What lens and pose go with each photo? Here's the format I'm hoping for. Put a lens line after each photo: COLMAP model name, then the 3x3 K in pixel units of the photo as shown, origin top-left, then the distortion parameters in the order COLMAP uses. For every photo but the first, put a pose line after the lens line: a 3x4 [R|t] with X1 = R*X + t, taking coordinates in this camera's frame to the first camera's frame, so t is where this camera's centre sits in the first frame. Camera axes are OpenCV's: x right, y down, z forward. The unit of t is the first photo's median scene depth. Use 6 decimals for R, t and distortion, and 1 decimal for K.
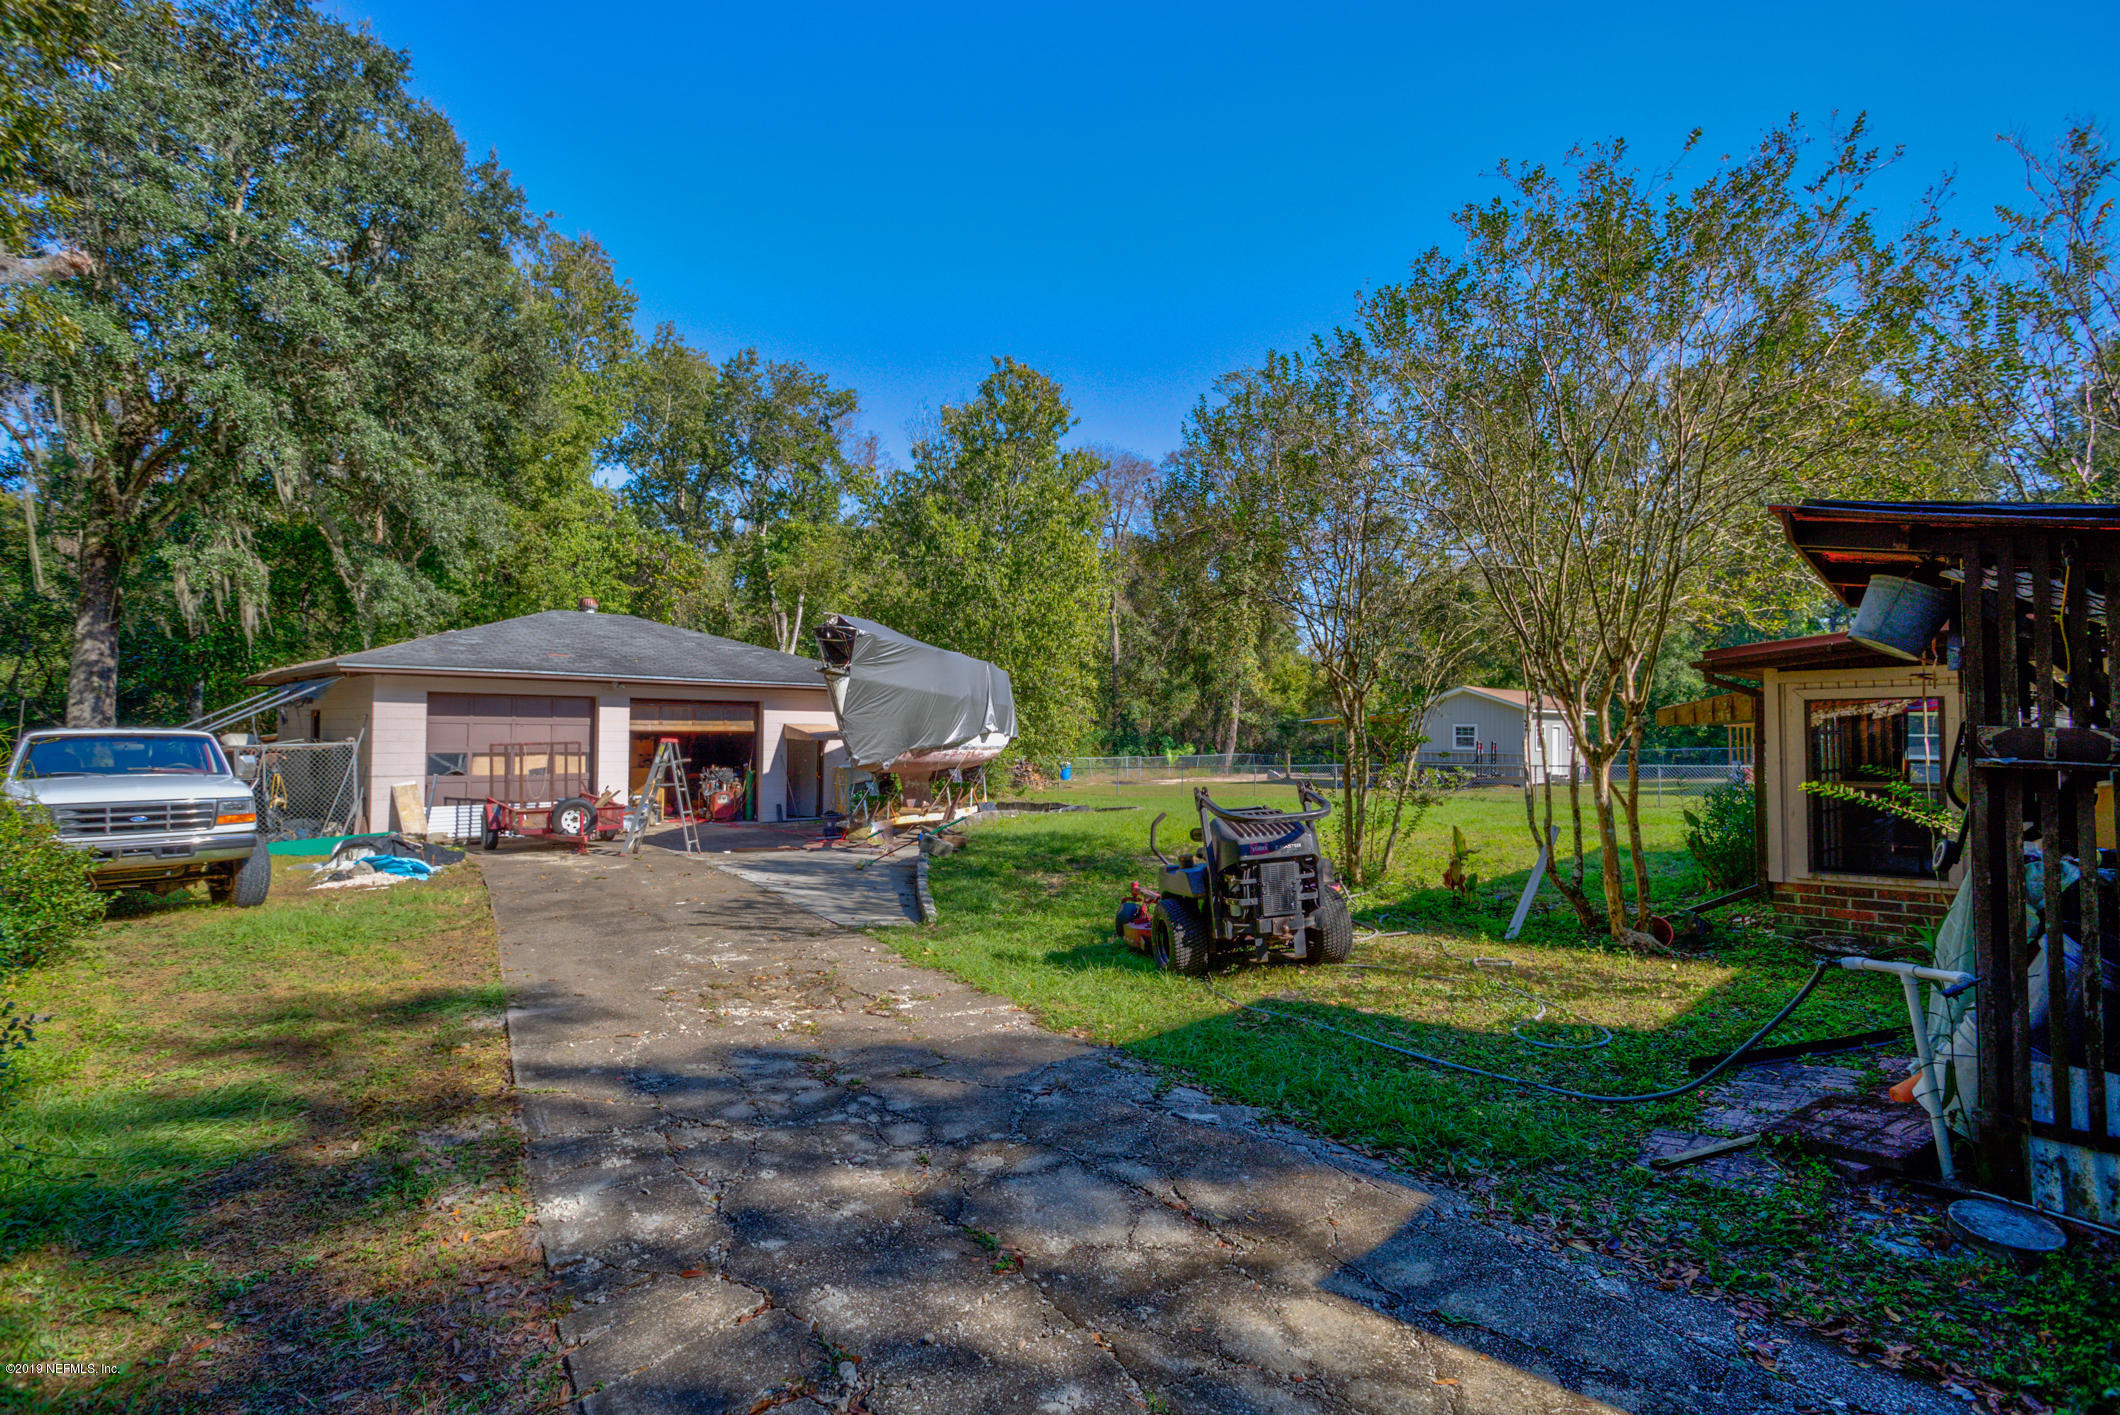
lens RADIAL K [[982.5, 0, 1067.5], [0, 982.5, 709.3], [0, 0, 1]] dist [-0.019003, 0.000279]
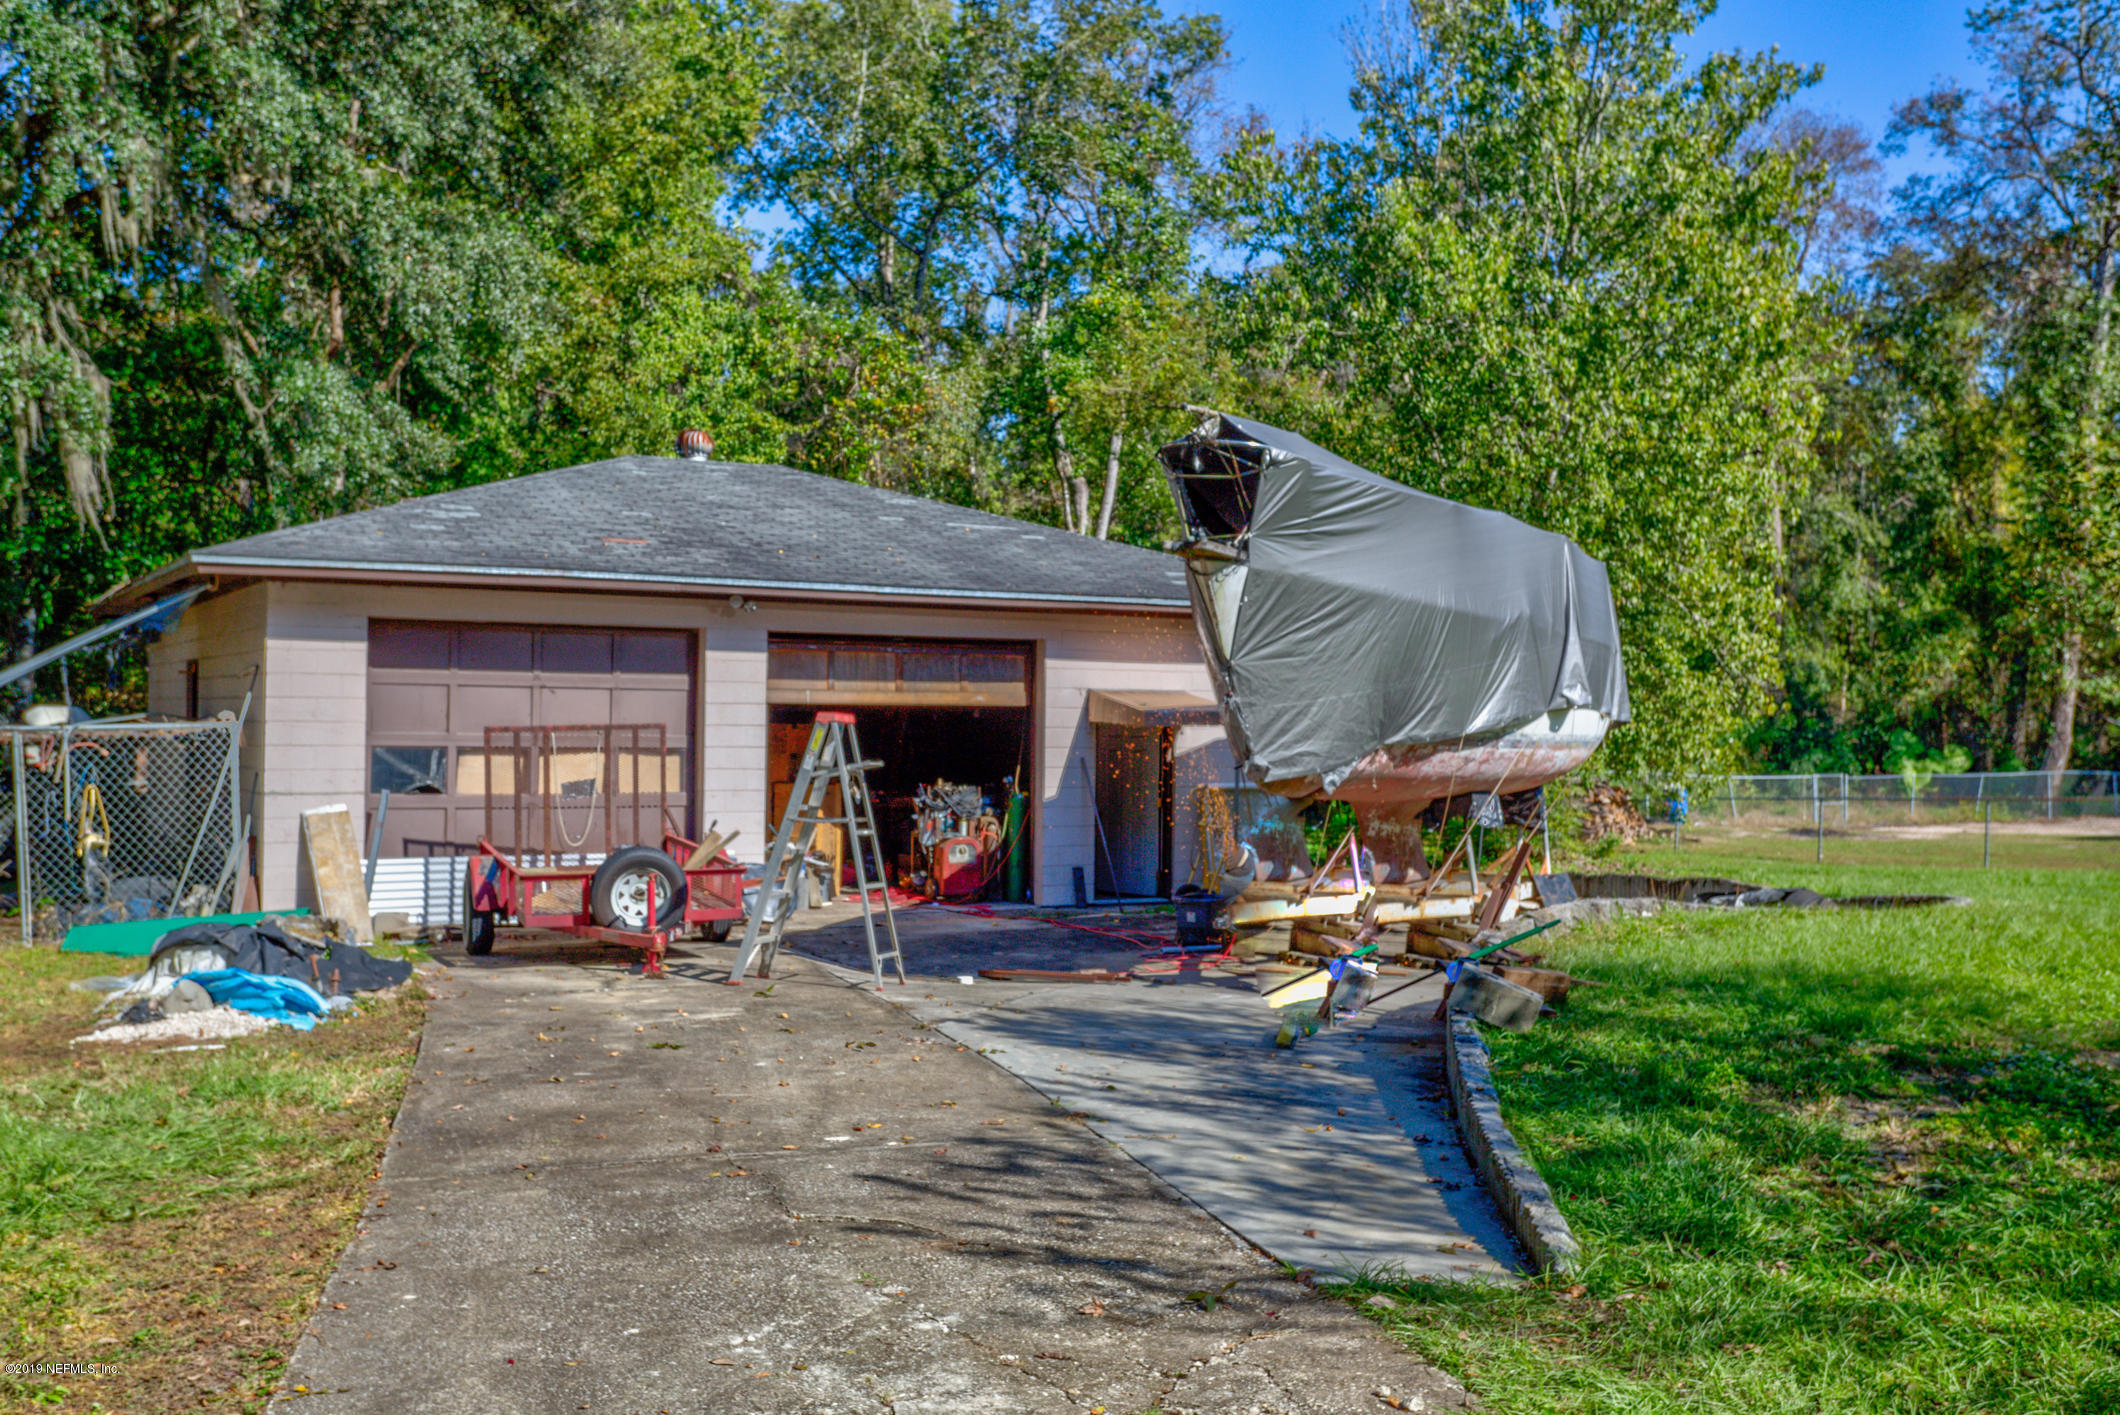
lens RADIAL K [[1955.3, 0, 1059.4], [0, 1955.3, 708.2], [0, 0, 1]] dist [-0.000841, -0.002730]
pose [[0.957740, 0.001284, -0.287633, -0.048493], [0.003206, 0.999880, 0.015136, 0.010962], [0.287618, -0.015419, 0.957621, 0.152026]]
